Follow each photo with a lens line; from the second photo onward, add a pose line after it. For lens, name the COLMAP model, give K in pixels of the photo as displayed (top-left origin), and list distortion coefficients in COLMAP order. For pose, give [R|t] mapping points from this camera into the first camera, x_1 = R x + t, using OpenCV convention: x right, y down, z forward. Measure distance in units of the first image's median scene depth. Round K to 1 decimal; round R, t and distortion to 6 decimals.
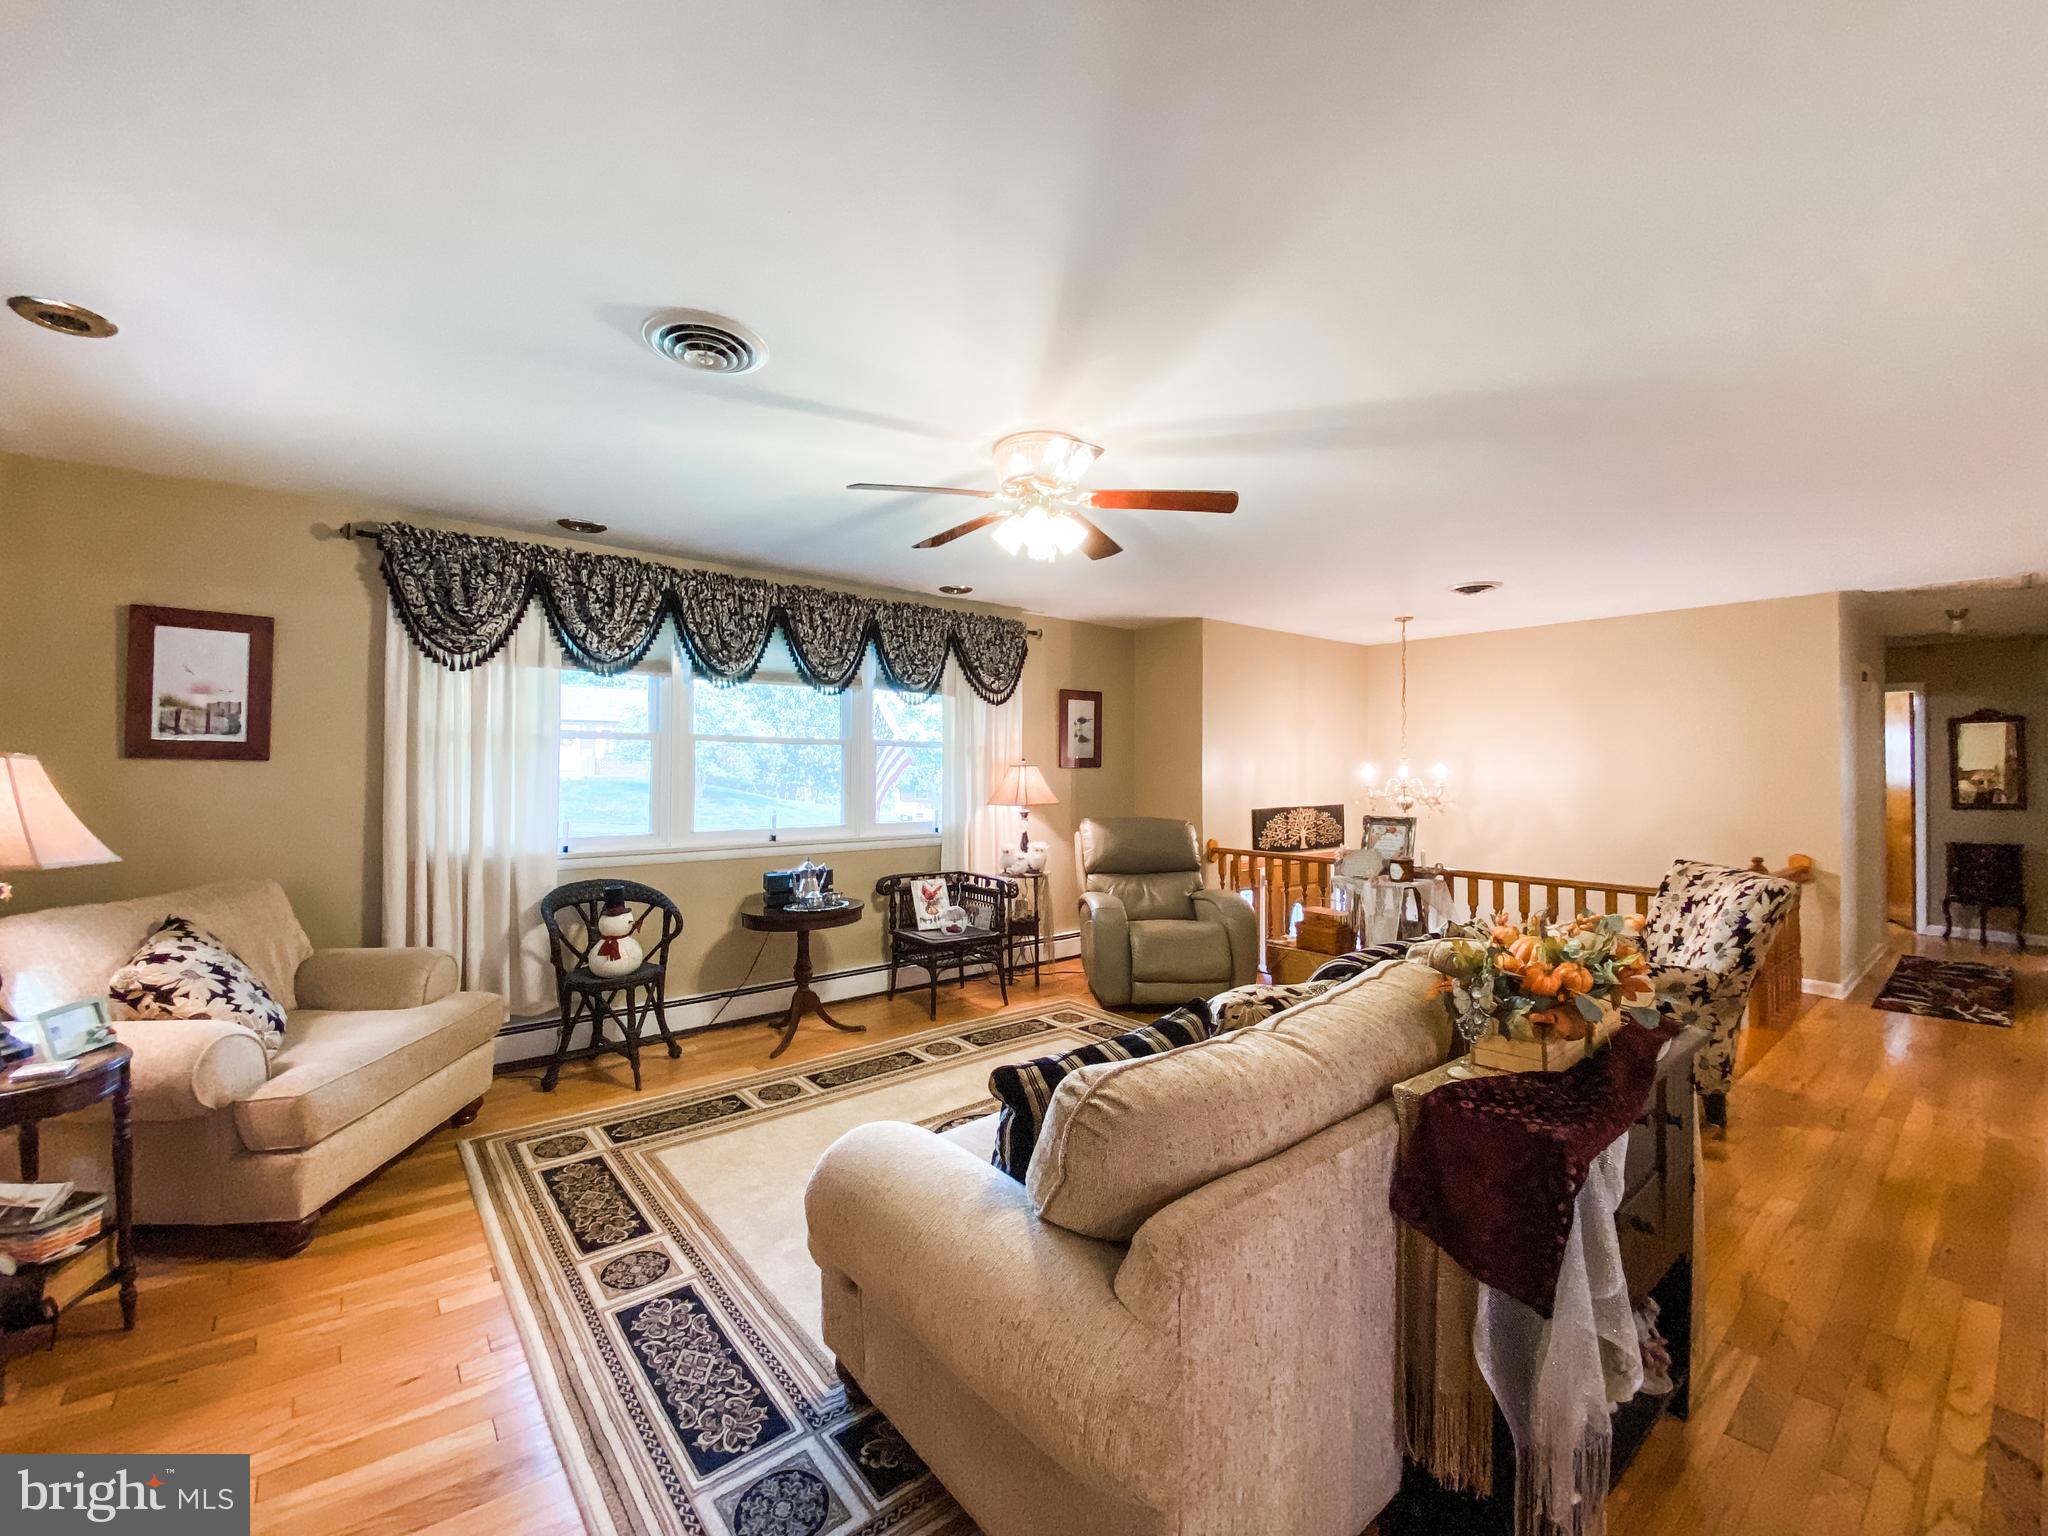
lens RADIAL K [[842.4, 0, 1013.9], [0, 842.4, 760.5], [0, 0, 1]] dist [0.043516, -0.032221]
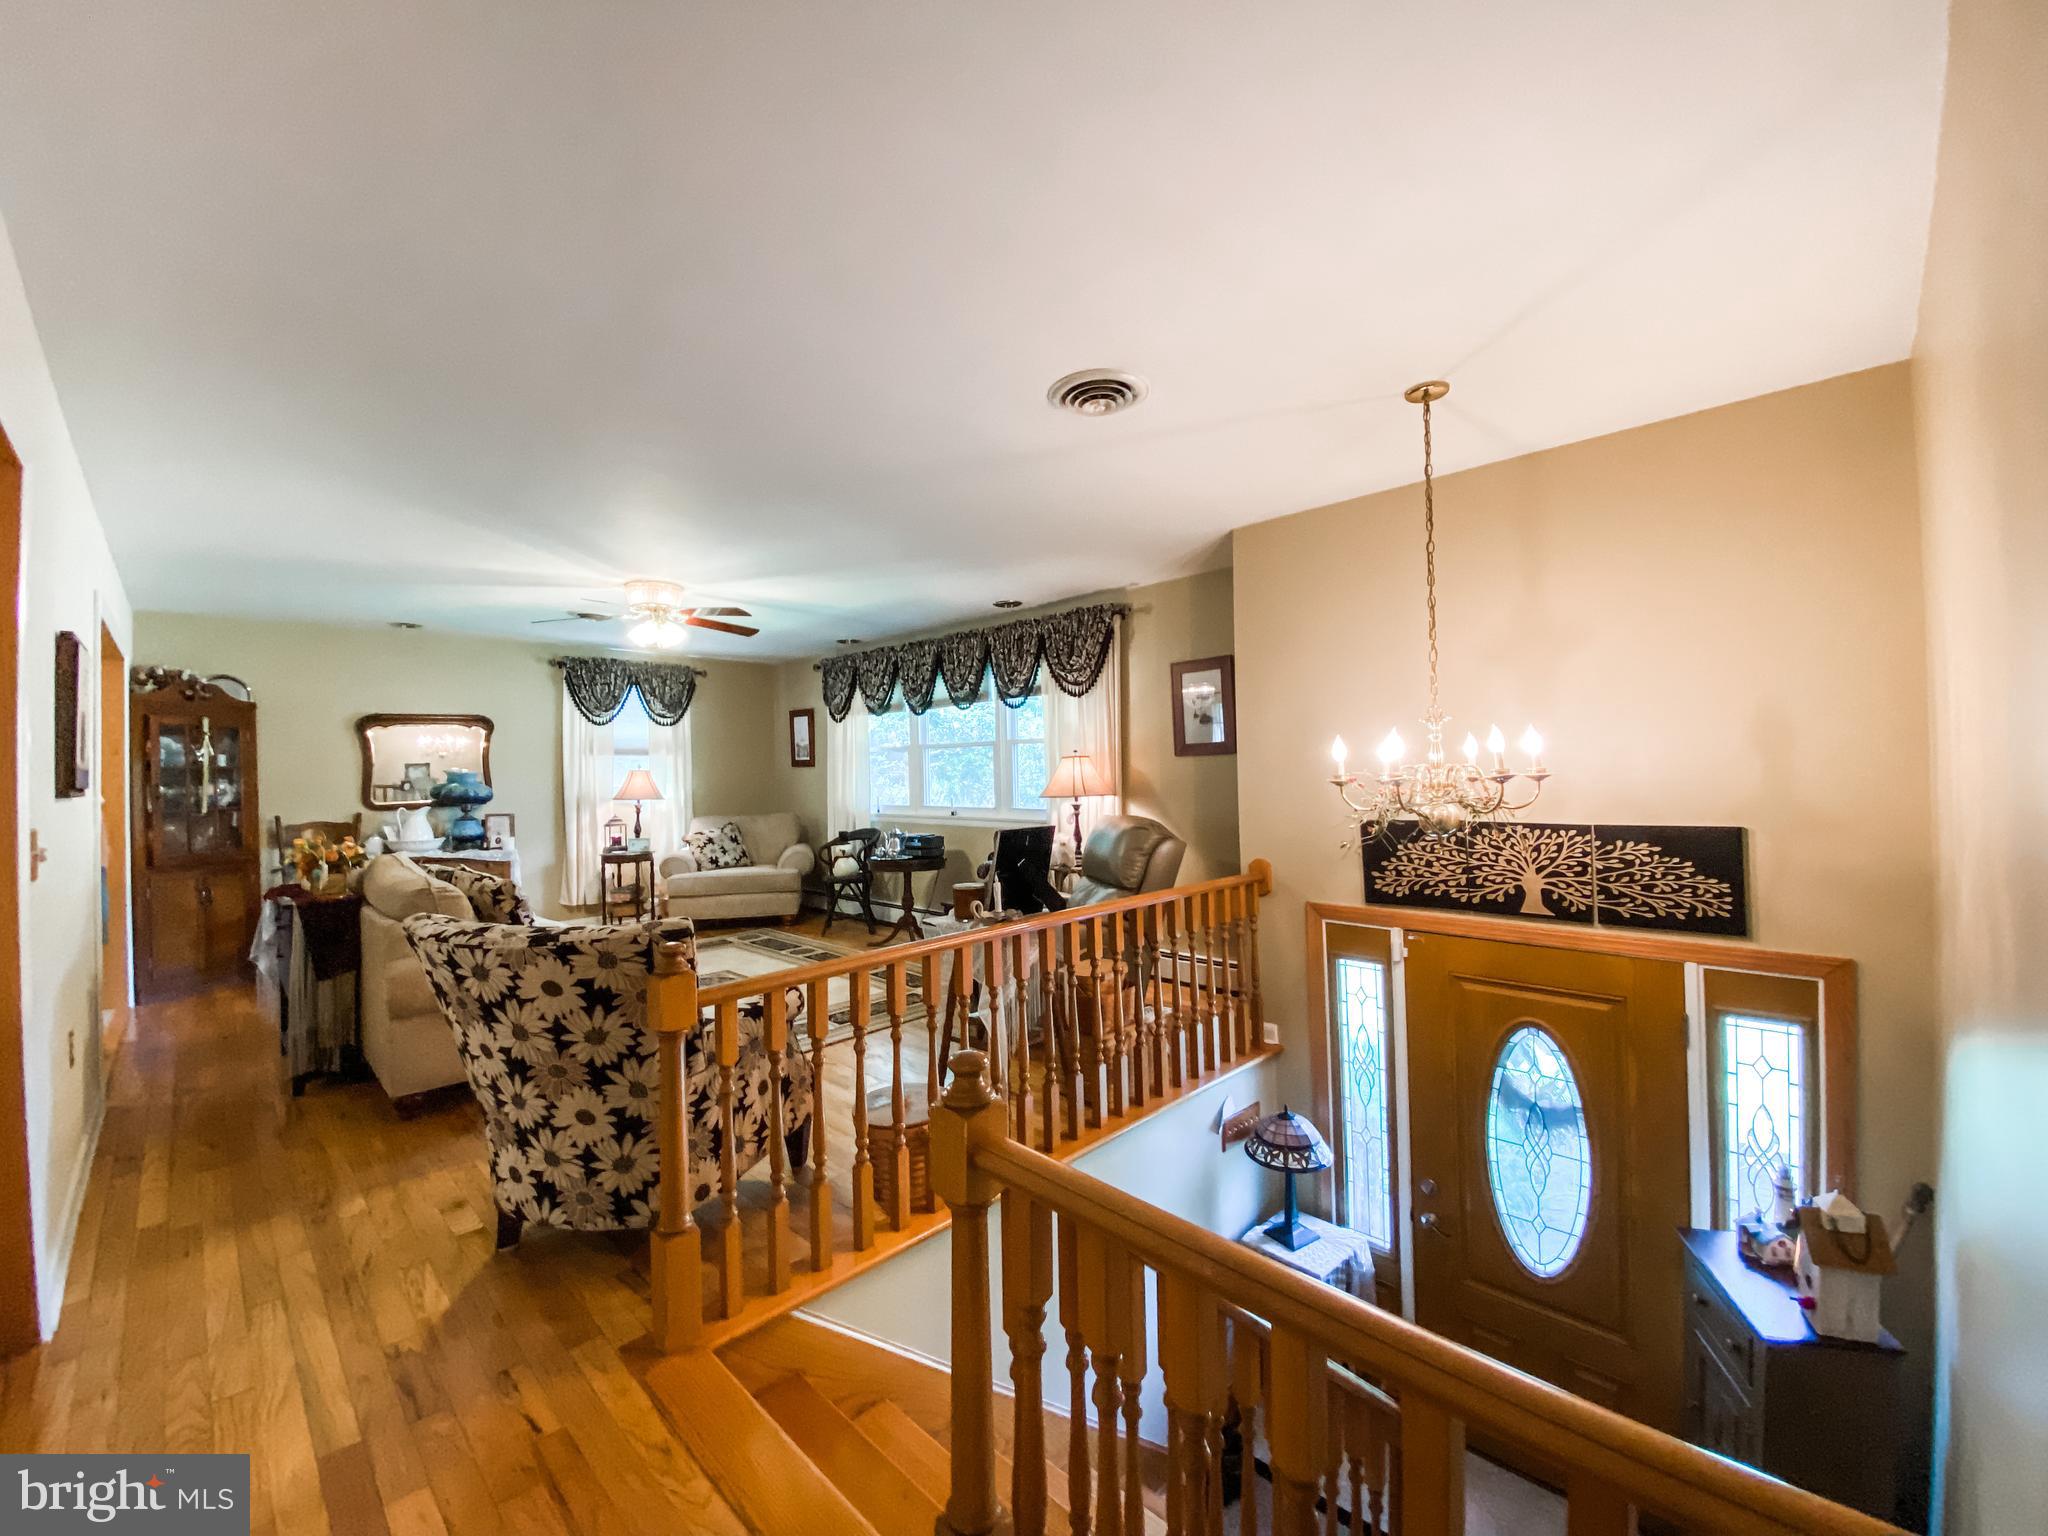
lens RADIAL K [[842.4, 0, 1013.9], [0, 842.4, 760.5], [0, 0, 1]] dist [0.043516, -0.032221]
pose [[0.091110, -0.012135, -0.995767, 1.033844], [0.035743, 0.999321, -0.008908, 0.015880], [0.995199, -0.034780, 0.091482, 0.872430]]
